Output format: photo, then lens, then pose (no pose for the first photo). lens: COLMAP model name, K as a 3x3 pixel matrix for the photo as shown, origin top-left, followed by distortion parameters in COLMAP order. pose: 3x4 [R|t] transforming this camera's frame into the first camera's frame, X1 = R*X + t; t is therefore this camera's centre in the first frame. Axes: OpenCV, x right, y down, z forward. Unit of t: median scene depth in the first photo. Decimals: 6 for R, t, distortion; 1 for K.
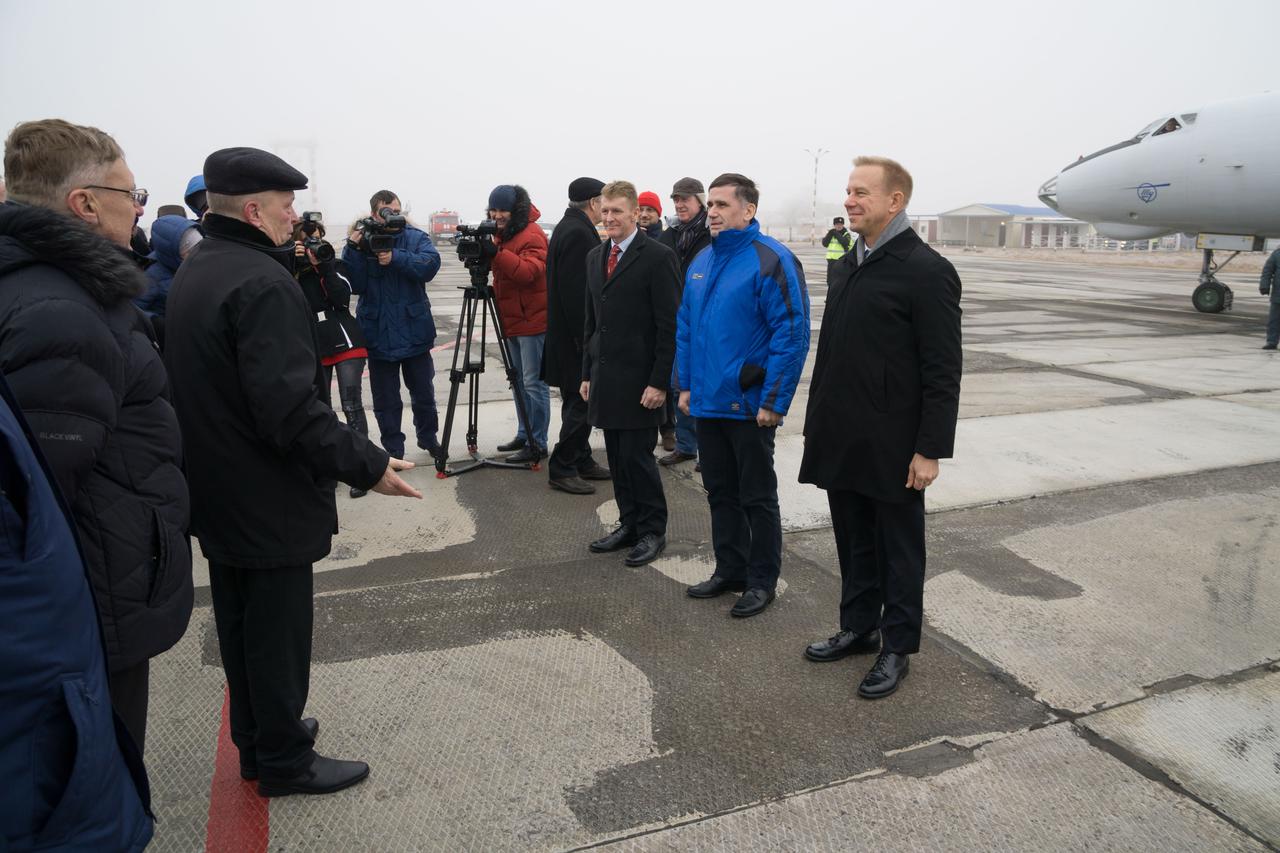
lens RADIAL K [[883.5, 0, 640.0], [0, 883.5, 426.5], [0, 0, 1]] dist [-0.048754, 0.000761]
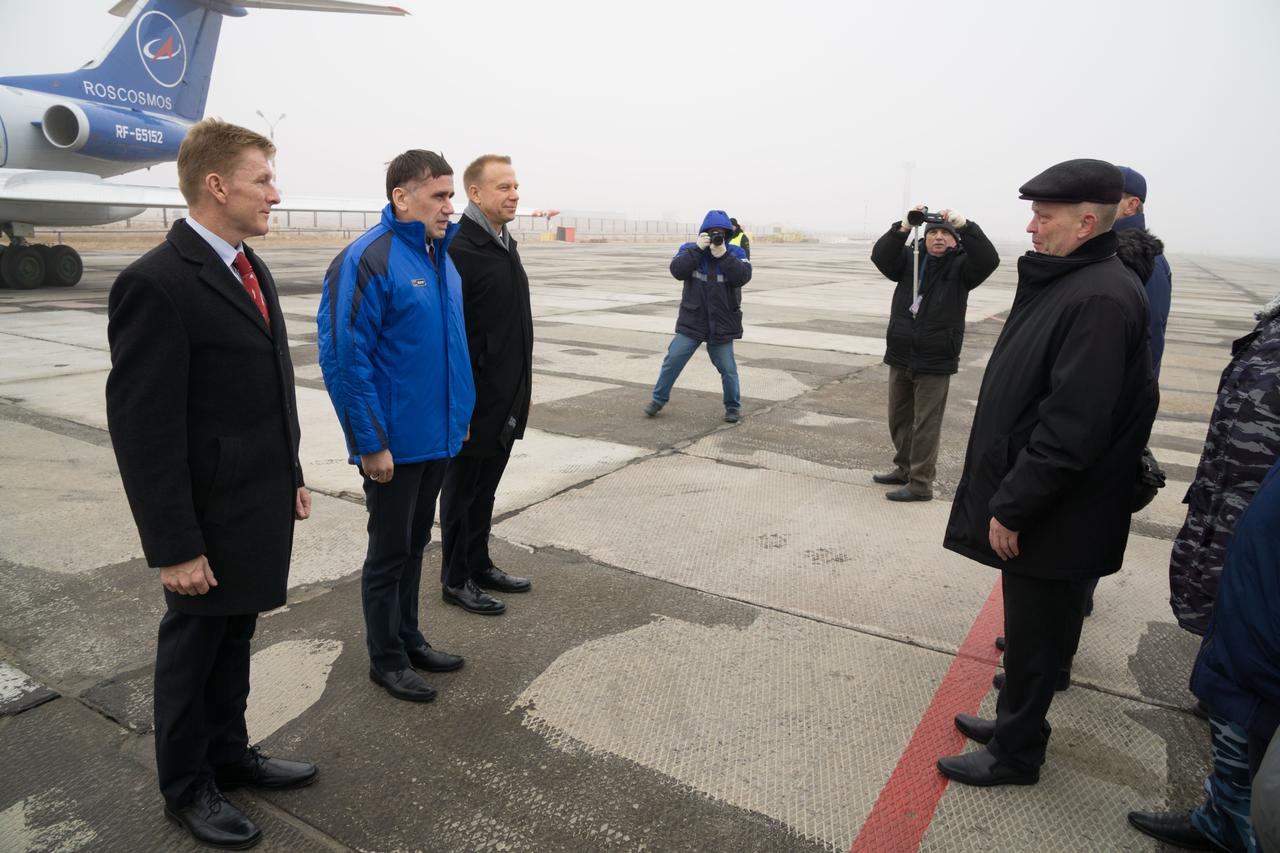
lens RADIAL K [[883.5, 0, 640.0], [0, 883.5, 426.5], [0, 0, 1]] dist [-0.048754, 0.000761]
pose [[-0.600648, -0.206305, 0.772438, -0.908717], [0.133134, 0.926837, 0.351067, -0.363376], [-0.788351, 0.313706, -0.529237, 1.593914]]
